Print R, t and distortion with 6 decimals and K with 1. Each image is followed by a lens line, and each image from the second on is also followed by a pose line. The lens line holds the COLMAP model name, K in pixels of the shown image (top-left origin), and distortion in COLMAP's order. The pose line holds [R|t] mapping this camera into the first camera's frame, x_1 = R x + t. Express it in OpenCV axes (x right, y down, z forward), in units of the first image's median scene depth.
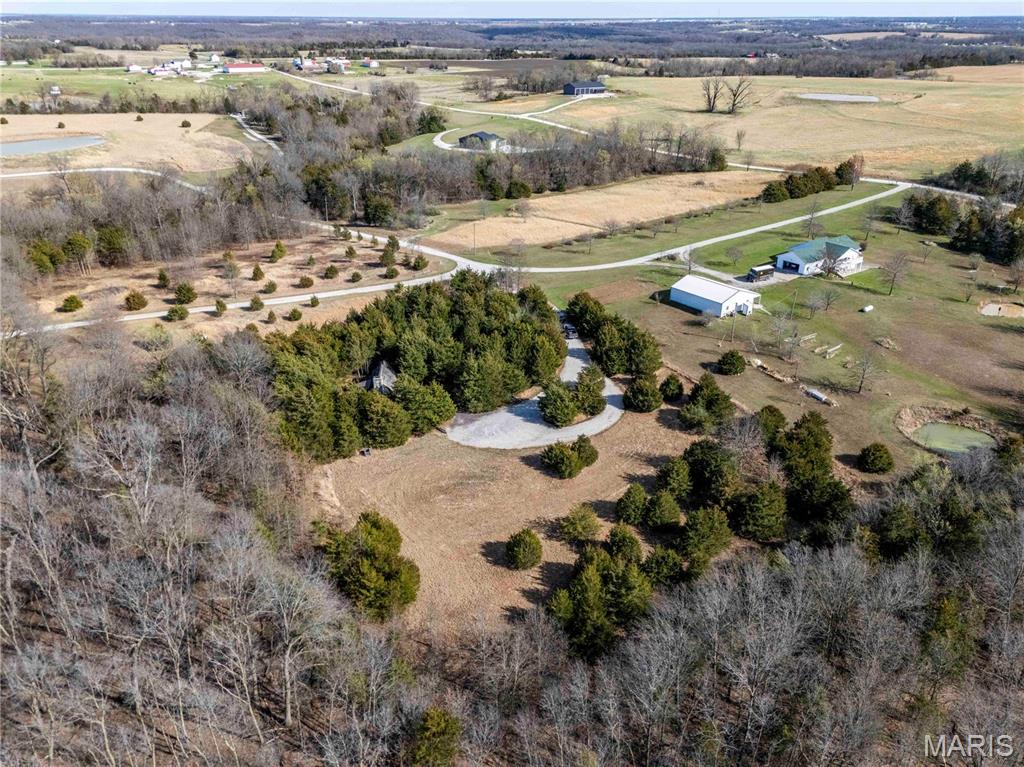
lens RADIAL K [[722.5, 0, 512.0], [0, 722.5, 383.5], [0, 0, 1]] dist [0.051890, -0.037665]
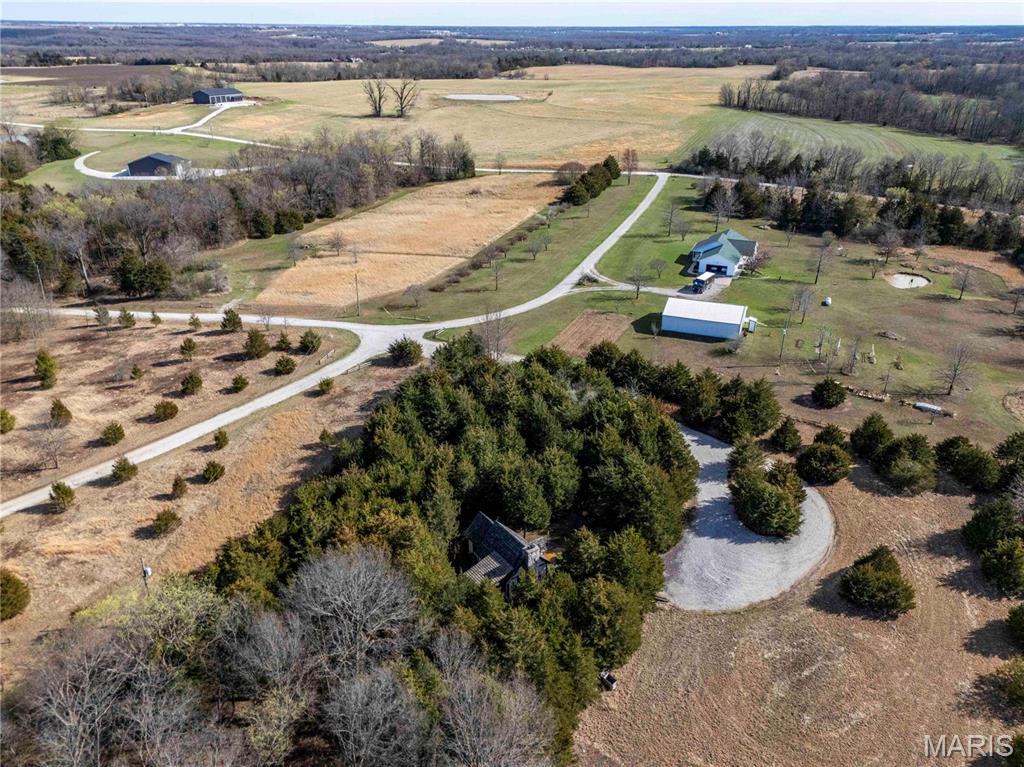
lens RADIAL K [[722.5, 0, 512.0], [0, 722.5, 383.5], [0, 0, 1]] dist [0.051890, -0.037665]
pose [[0.855434, -0.225020, 0.466475, -0.111406], [0.227914, 0.972340, 0.051086, -0.044279], [-0.465068, 0.062616, 0.883058, 0.106073]]
